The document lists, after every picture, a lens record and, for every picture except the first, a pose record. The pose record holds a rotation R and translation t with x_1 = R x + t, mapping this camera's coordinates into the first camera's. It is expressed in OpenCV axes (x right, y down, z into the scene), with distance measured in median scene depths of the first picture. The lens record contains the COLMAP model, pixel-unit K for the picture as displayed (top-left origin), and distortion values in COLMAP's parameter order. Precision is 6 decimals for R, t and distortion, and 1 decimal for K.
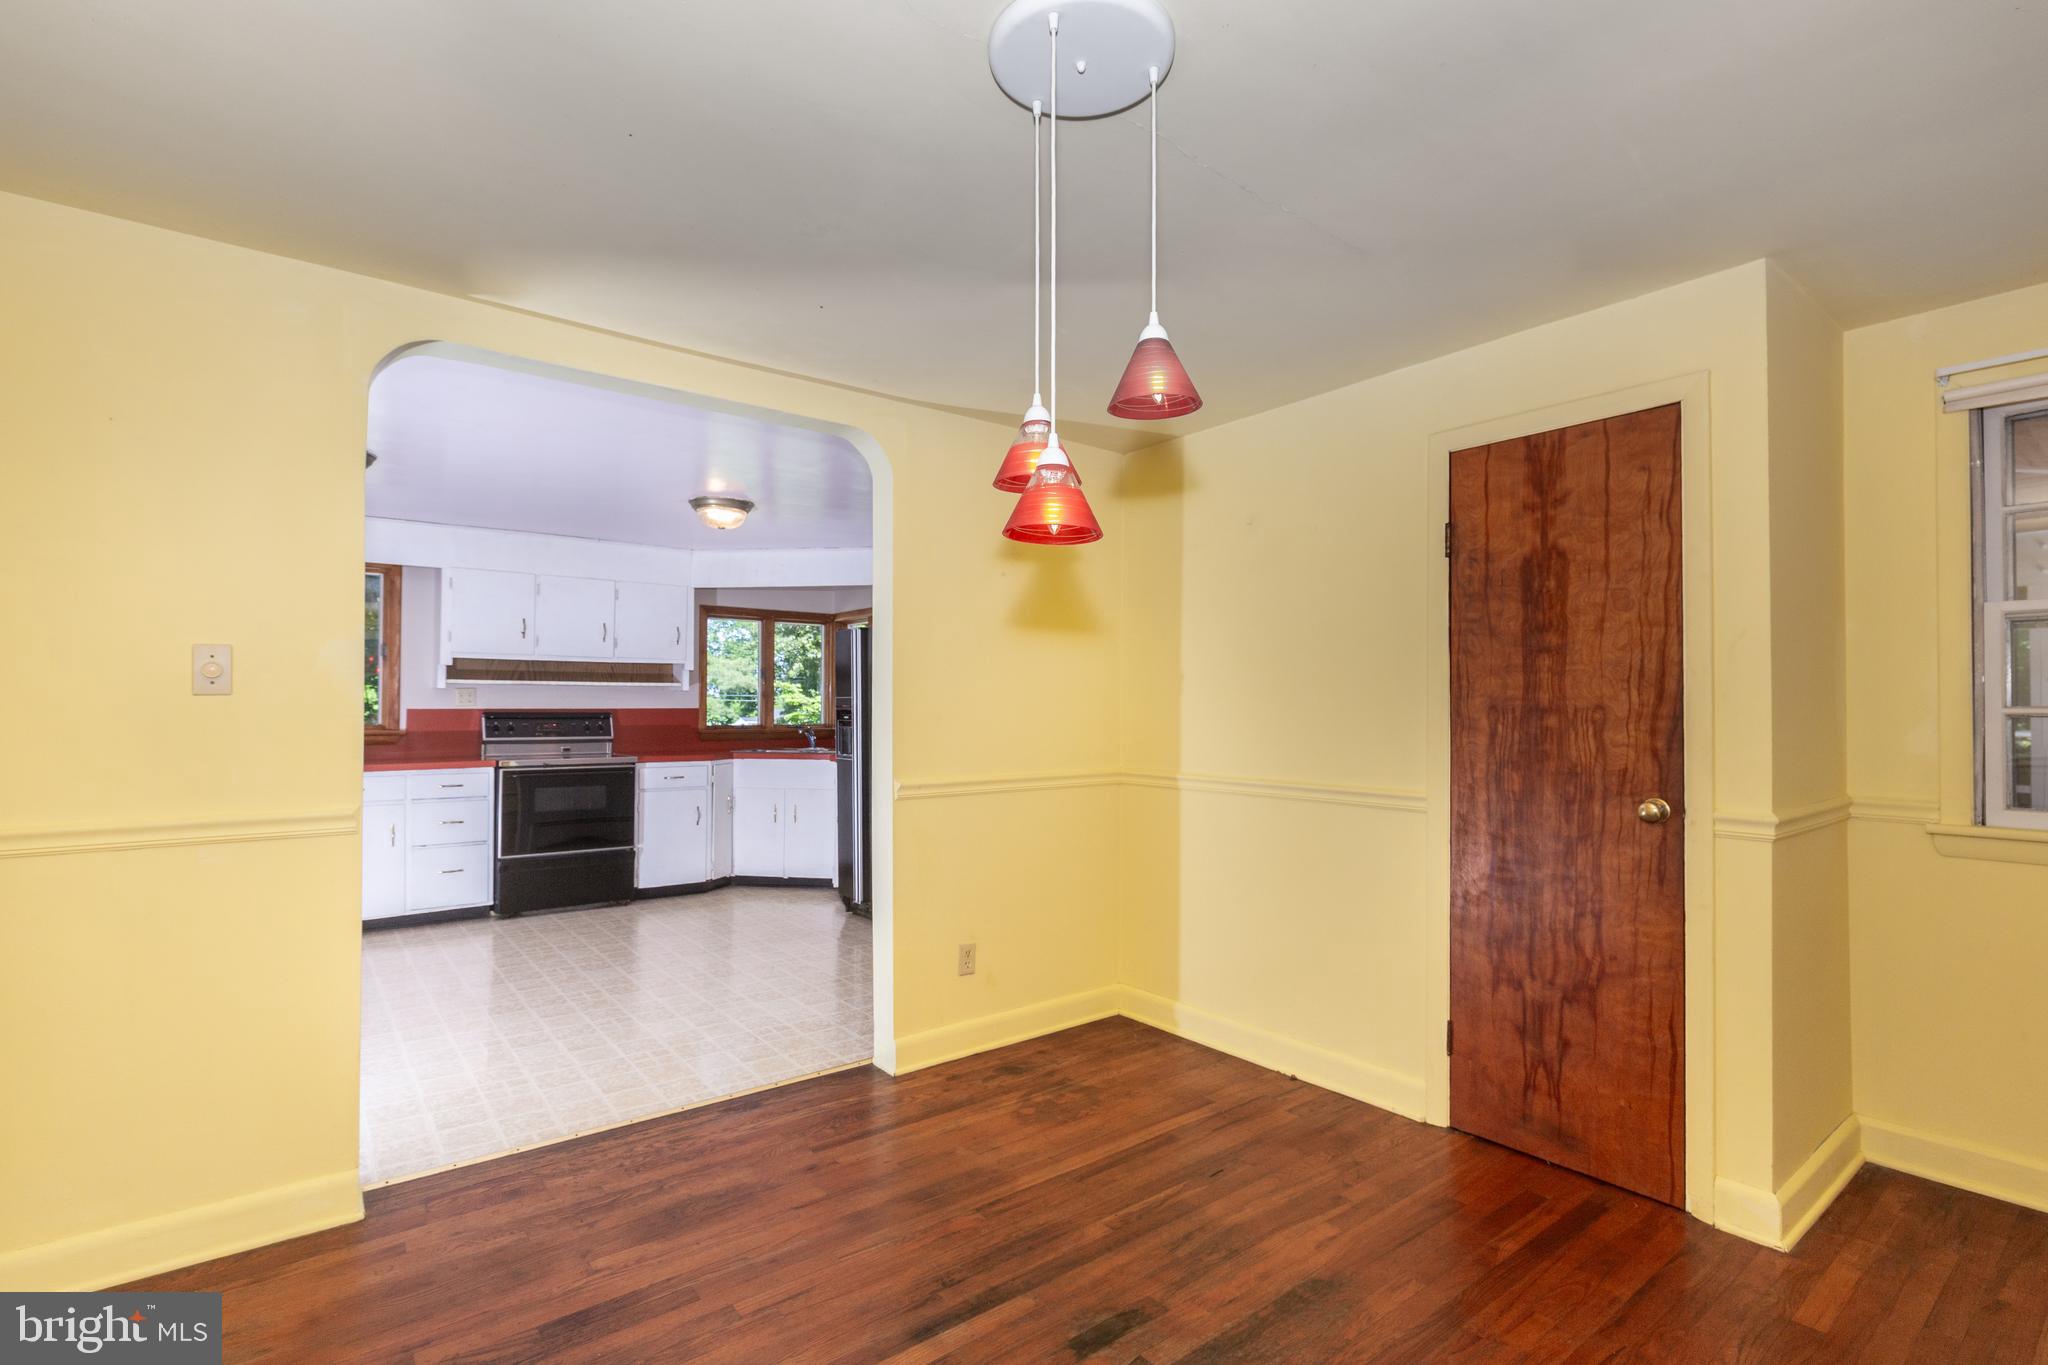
lens RADIAL K [[940.0, 0, 1026.9], [0, 940.0, 684.6], [0, 0, 1]] dist [-0.000489, -0.000709]
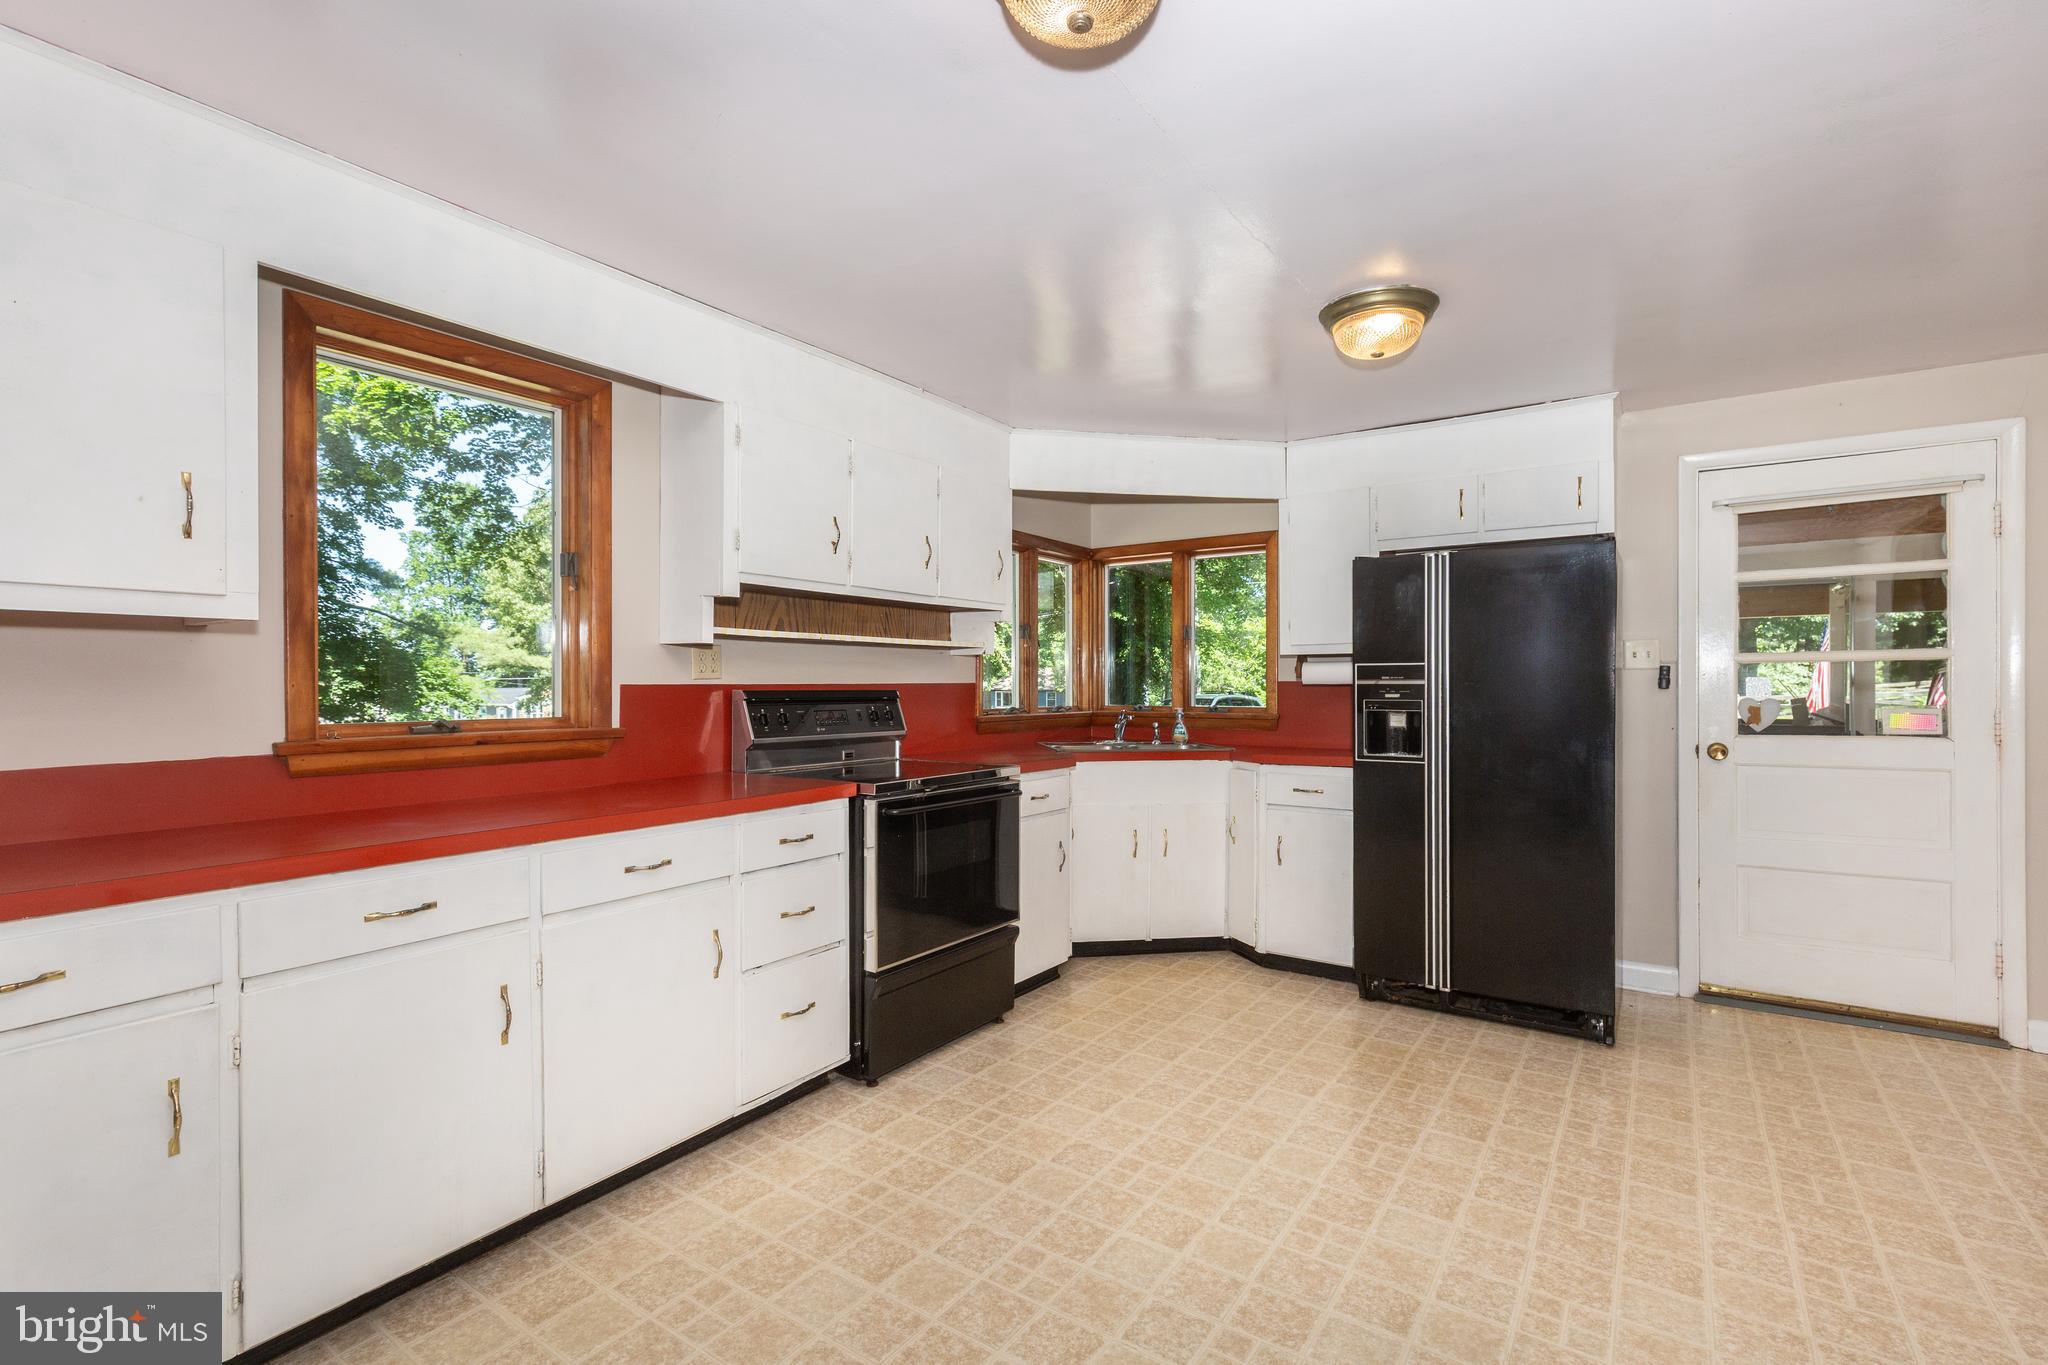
lens RADIAL K [[940.0, 0, 986.8], [0, 940.0, 683.9], [0, 0, 1]] dist [-0.000489, -0.000709]
pose [[0.963562, -0.008954, 0.267334, -0.586775], [0.005366, 0.999886, 0.014147, 0.018683], [-0.267430, -0.012197, 0.963500, 0.452015]]
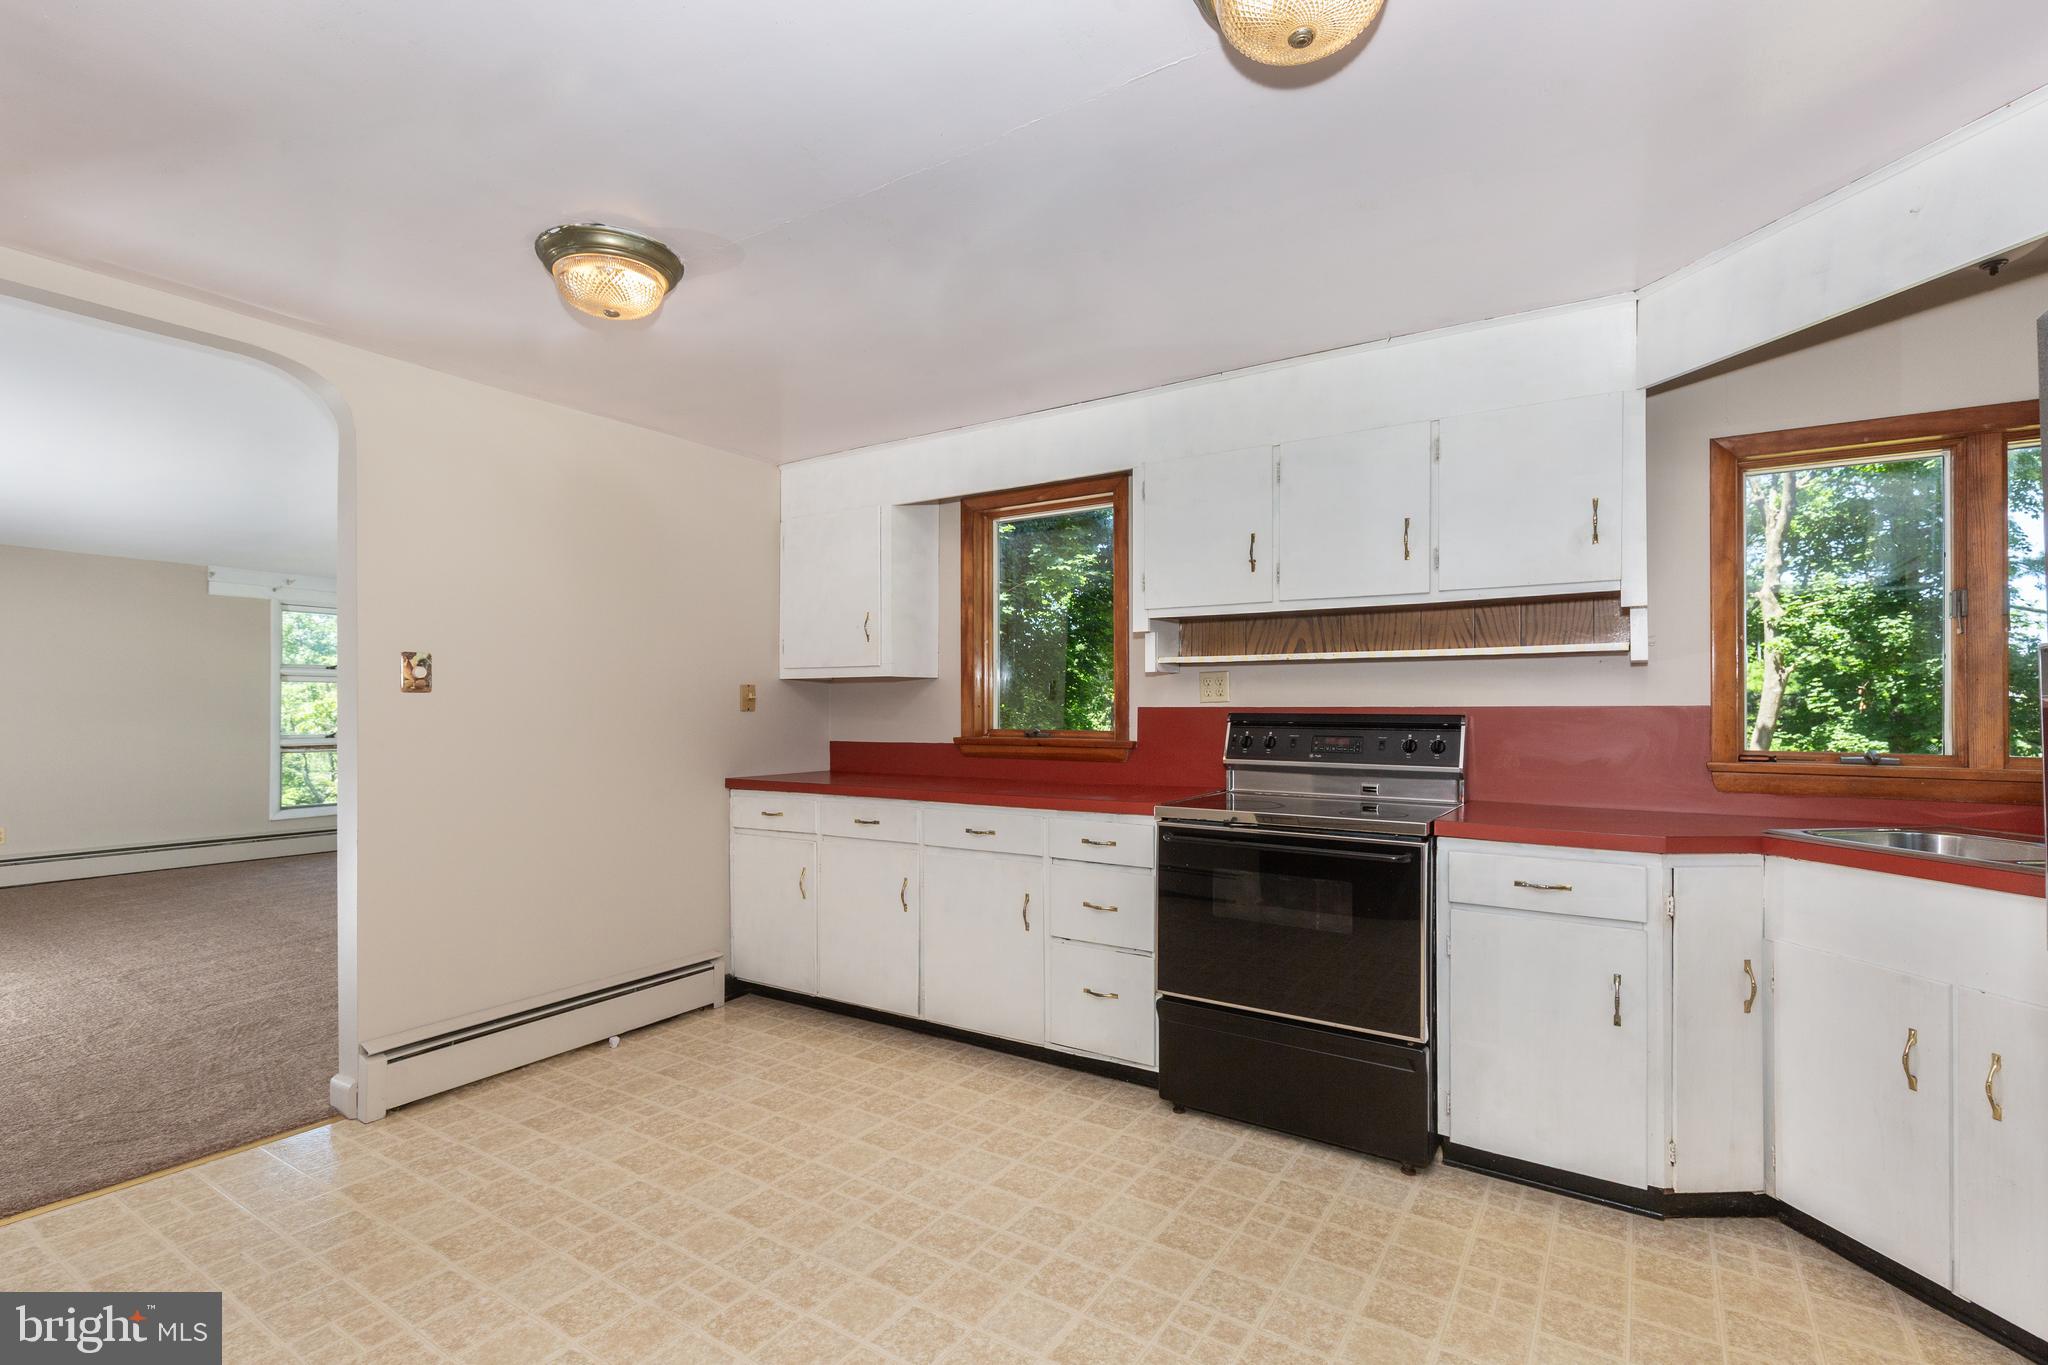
lens RADIAL K [[940.0, 0, 1044.5], [0, 940.0, 702.6], [0, 0, 1]] dist [-0.000489, -0.000709]
pose [[0.307945, -0.014244, -0.951297, -0.076036], [0.013601, 0.999852, -0.010568, 0.027552], [0.951307, -0.009684, 0.308093, 0.722184]]
